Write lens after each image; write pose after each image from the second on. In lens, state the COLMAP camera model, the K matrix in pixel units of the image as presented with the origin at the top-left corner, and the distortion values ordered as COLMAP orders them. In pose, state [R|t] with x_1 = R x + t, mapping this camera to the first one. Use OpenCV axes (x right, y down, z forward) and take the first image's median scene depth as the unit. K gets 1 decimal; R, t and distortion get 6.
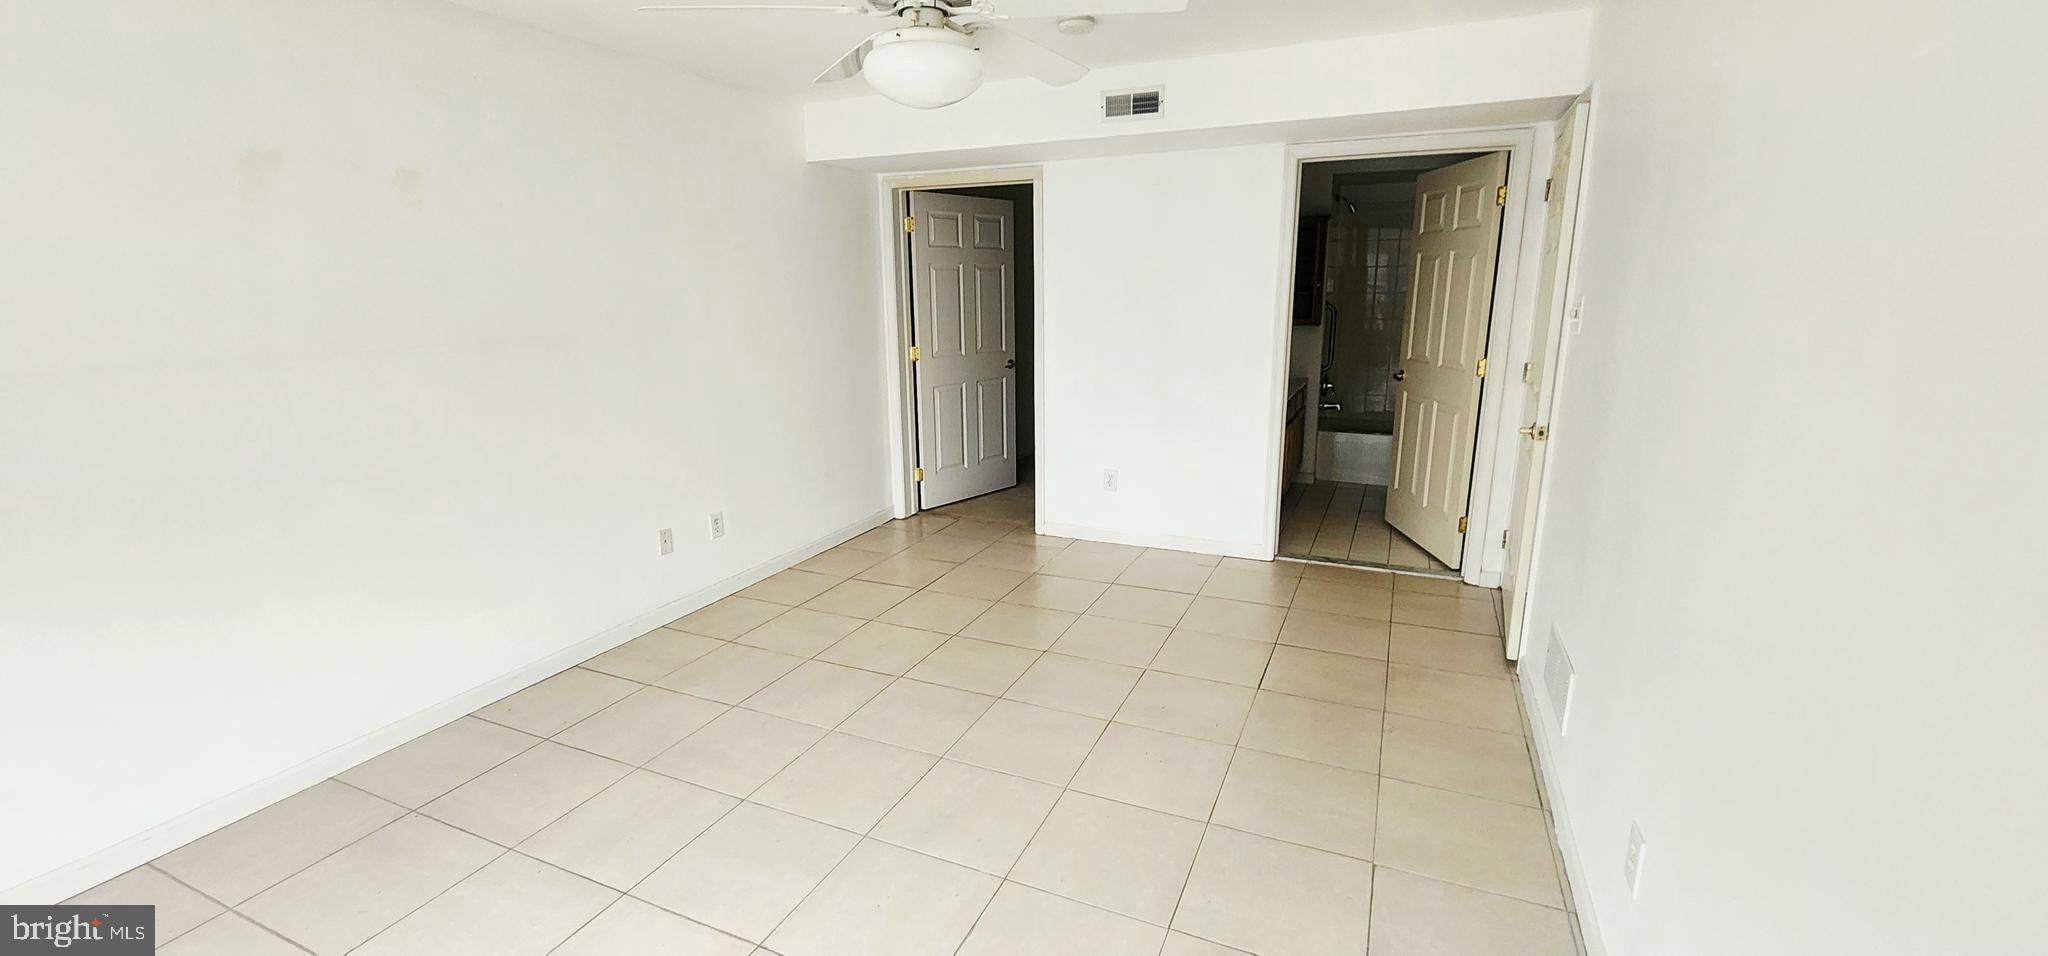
lens RADIAL K [[840.2, 0, 1026.9], [0, 840.2, 491.2], [0, 0, 1]] dist [0.000479, 0.000052]
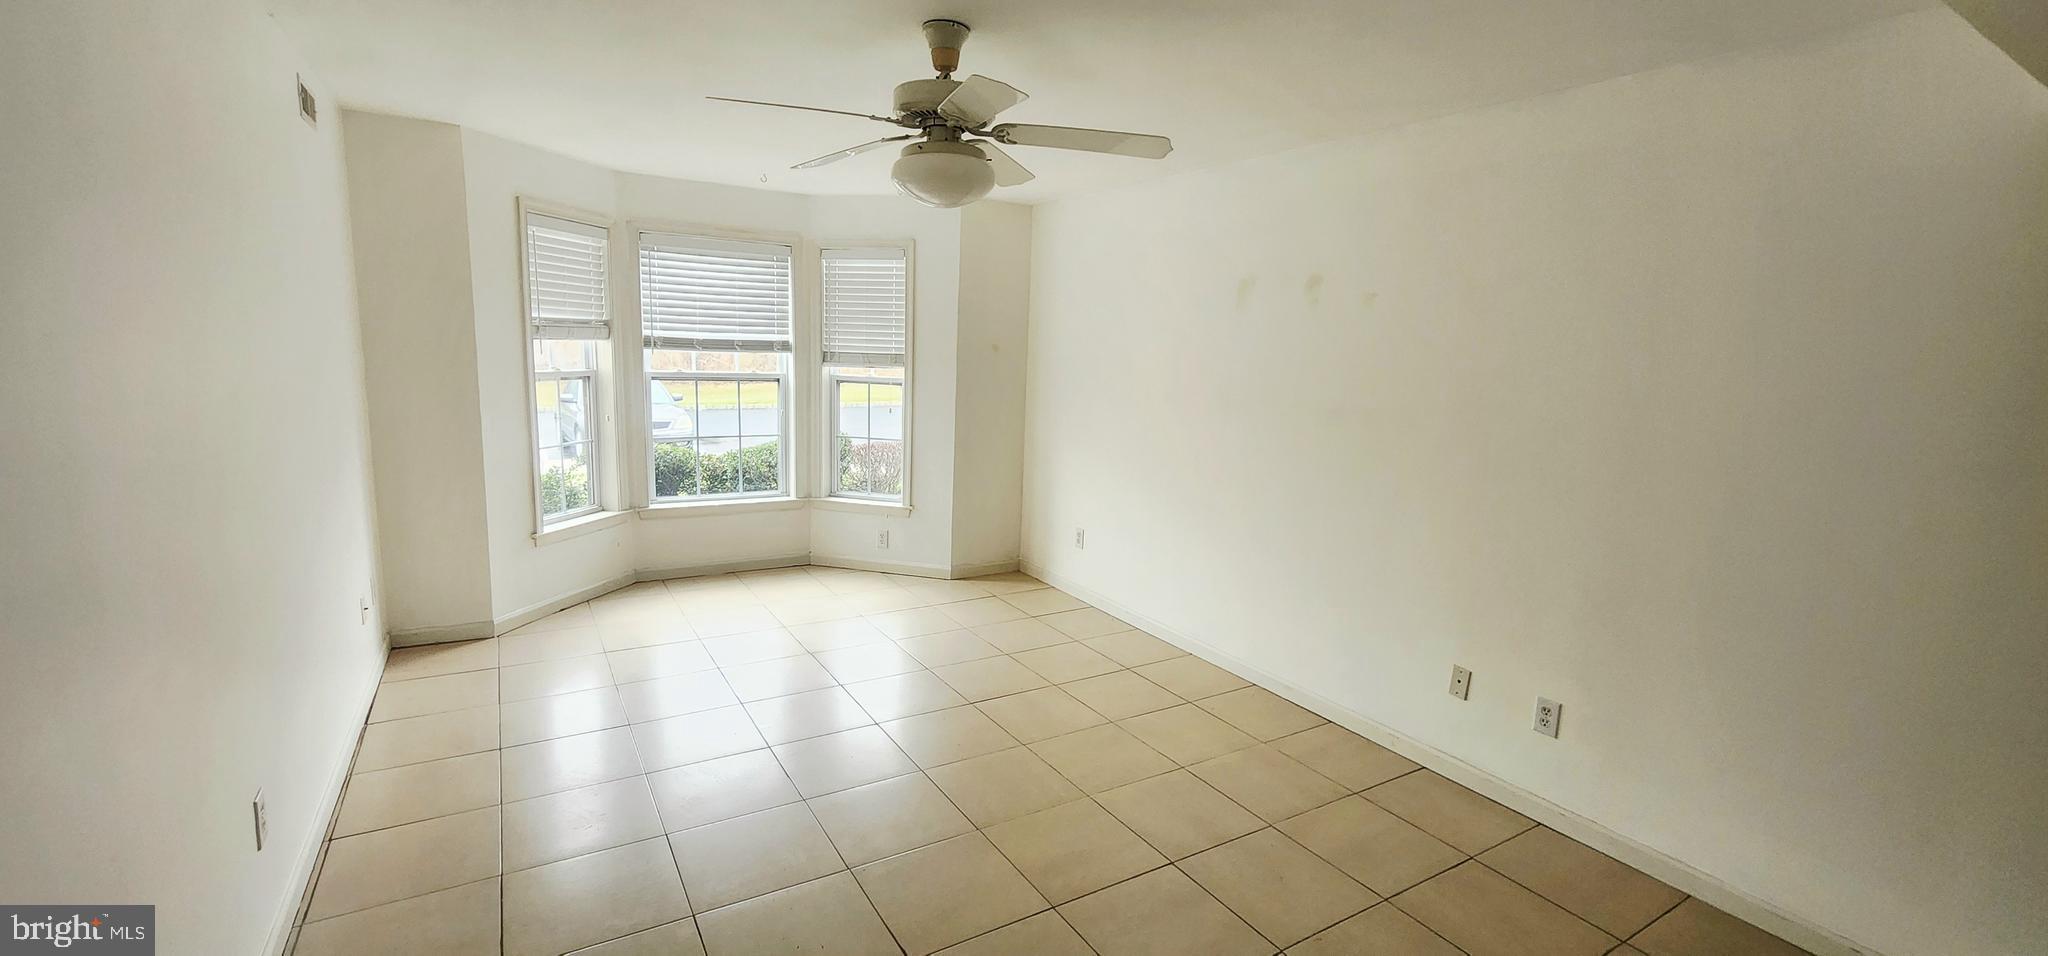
lens RADIAL K [[840.2, 0, 1026.9], [0, 840.2, 491.2], [0, 0, 1]] dist [0.000479, 0.000052]
pose [[-0.560620, 0.128337, -0.818068, 0.553851], [-0.232715, 0.923685, 0.304385, -0.321805], [0.794700, 0.361021, -0.487970, 1.218966]]
